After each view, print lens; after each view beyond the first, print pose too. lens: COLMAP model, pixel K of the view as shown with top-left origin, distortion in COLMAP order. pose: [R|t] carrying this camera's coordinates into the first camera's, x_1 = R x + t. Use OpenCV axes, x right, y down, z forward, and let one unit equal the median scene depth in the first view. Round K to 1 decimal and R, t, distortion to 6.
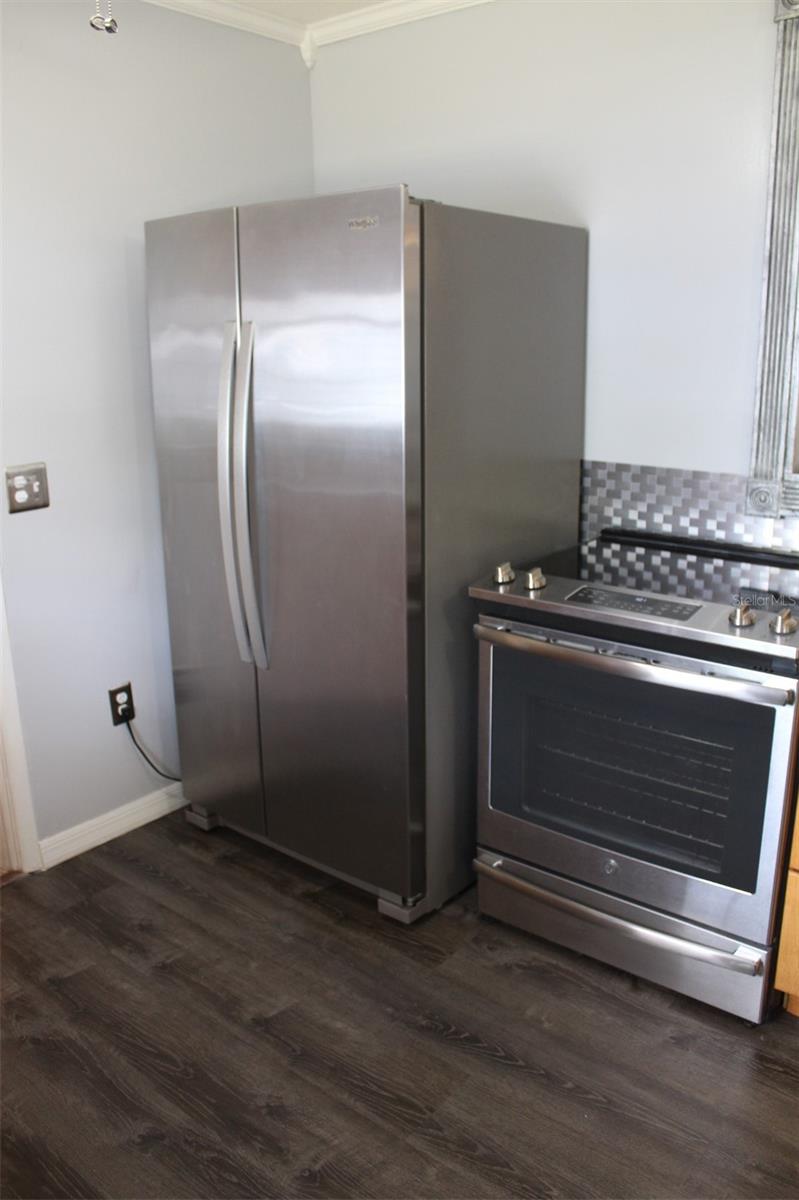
lens RADIAL K [[988.2, 0, 399.5], [0, 988.2, 600.0], [0, 0, 1]] dist [-0.158867, 0.134617]
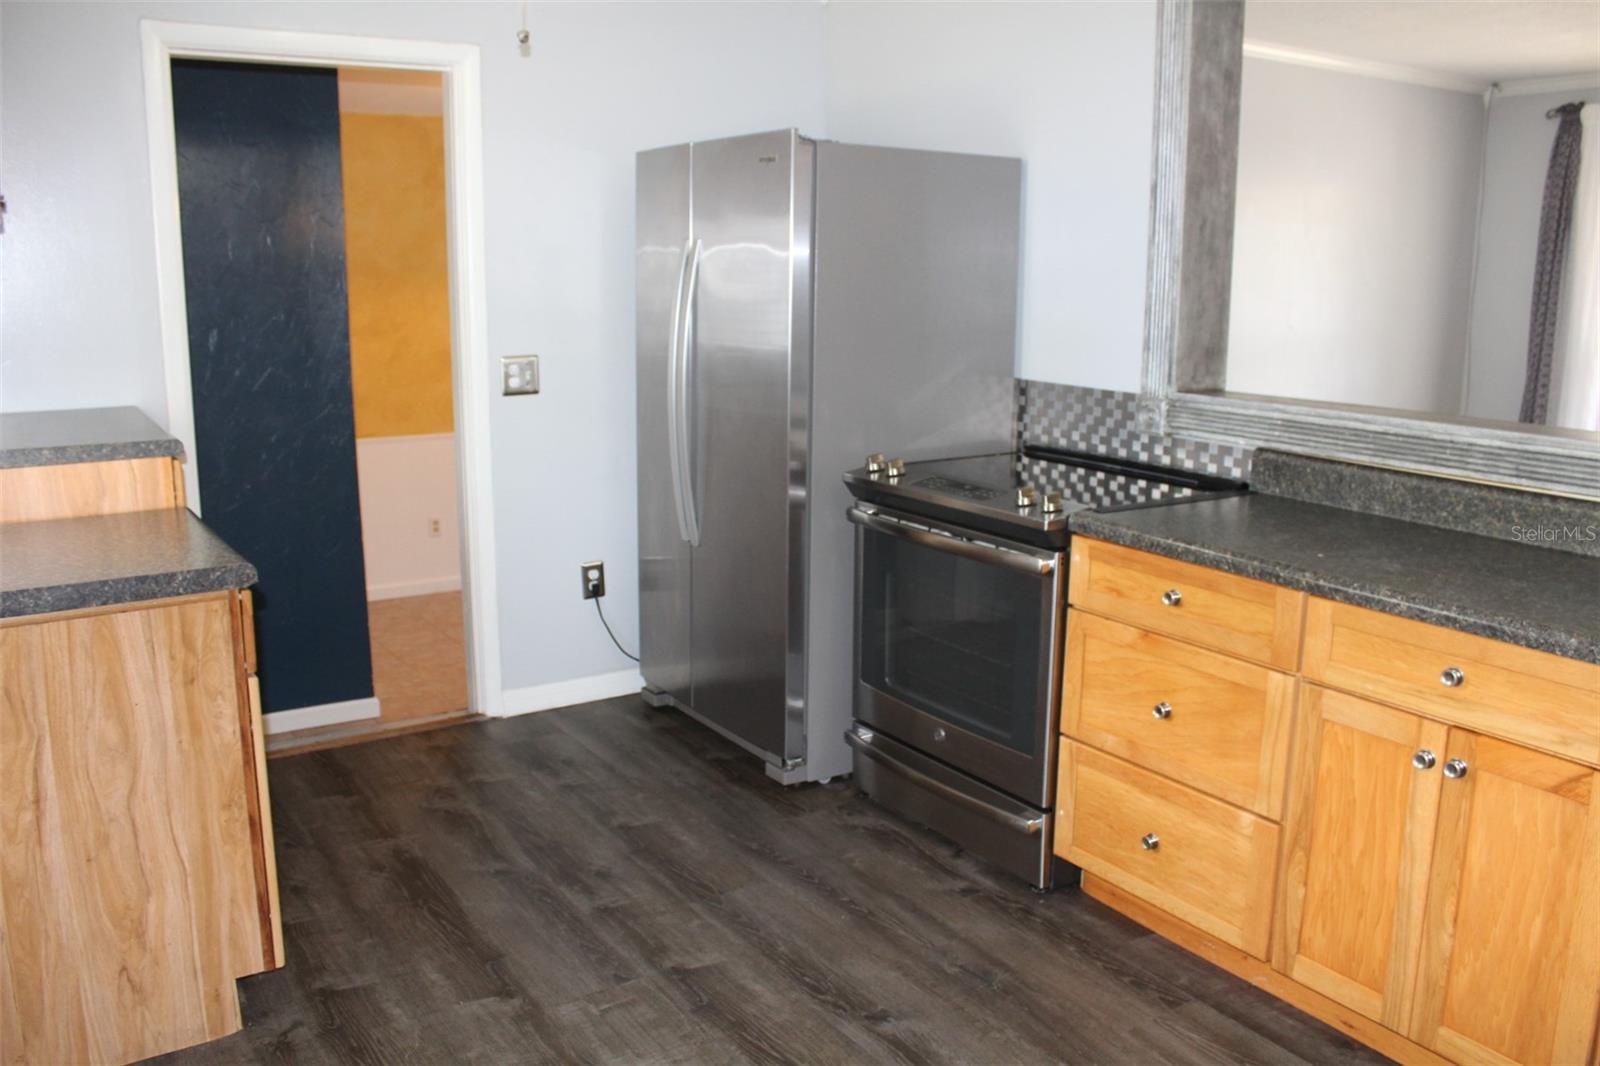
lens RADIAL K [[1317.6, 0, 803.0], [0, 1317.6, 547.8], [0, 0, 1]] dist [-0.158867, 0.134617]
pose [[0.955422, 0.082989, -0.283339, 0.408295], [-0.098380, 0.994324, -0.040504, 0.122015], [0.278370, 0.066573, 0.958164, -0.404766]]
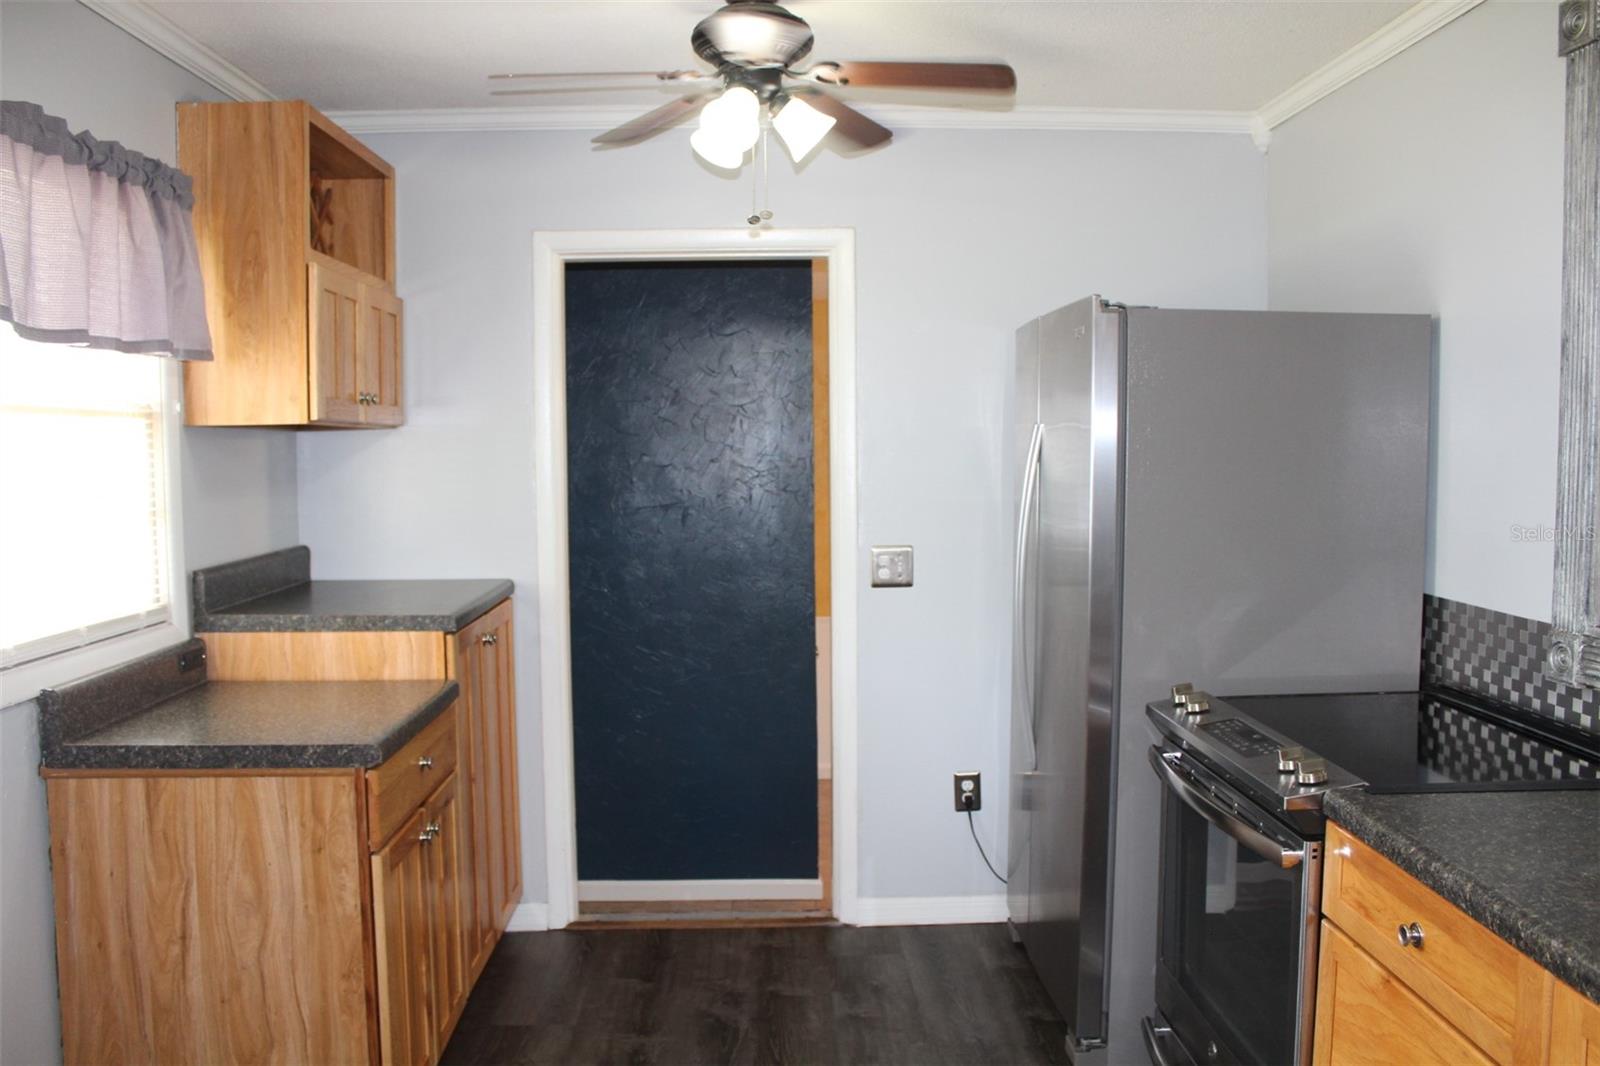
lens RADIAL K [[1317.6, 0, 803.0], [0, 1317.6, 547.8], [0, 0, 1]] dist [-0.158867, 0.134617]
pose [[0.662103, 0.071100, -0.746032, 0.674098], [-0.202419, 0.975455, -0.086682, 0.014348], [0.721558, 0.208403, 0.660244, -0.072354]]
